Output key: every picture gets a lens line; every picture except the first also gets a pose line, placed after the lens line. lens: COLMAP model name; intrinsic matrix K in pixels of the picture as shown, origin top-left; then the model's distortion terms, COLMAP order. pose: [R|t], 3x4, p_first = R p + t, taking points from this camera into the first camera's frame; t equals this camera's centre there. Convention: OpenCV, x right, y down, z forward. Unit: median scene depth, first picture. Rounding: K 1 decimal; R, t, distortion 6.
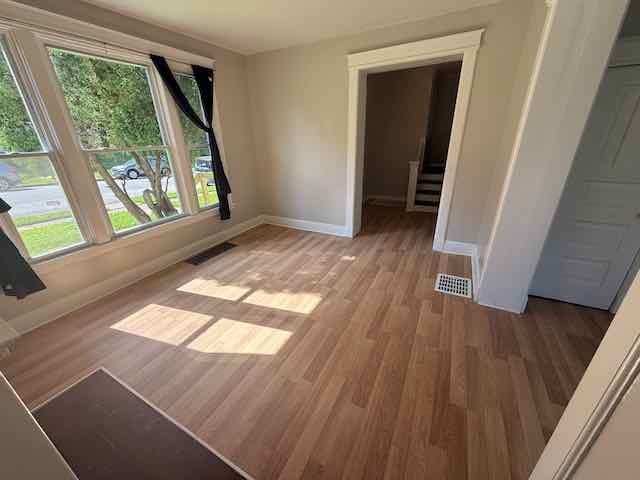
lens RADIAL K [[254.4, 0, 320.0], [0, 254.4, 240.0], [0, 0, 1]] dist [0.000114, -0.000215]
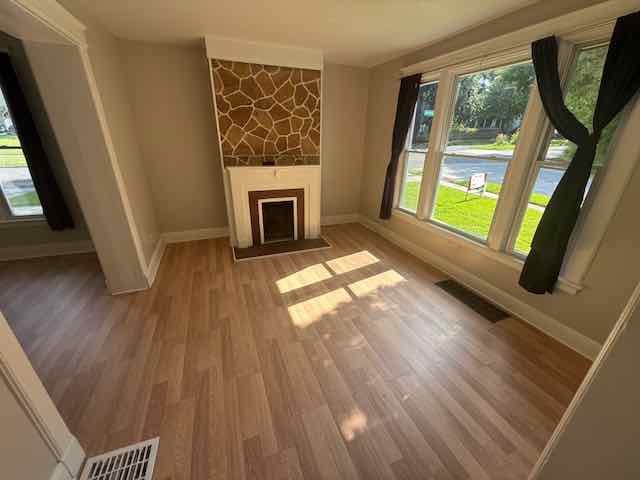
lens RADIAL K [[254.4, 0, 320.0], [0, 254.4, 240.0], [0, 0, 1]] dist [0.000114, -0.000215]
pose [[-0.658884, 0.300874, -0.689454, 0.483026], [-0.286329, 0.747230, 0.599719, -0.570183], [0.695621, 0.592556, -0.406189, 1.242304]]
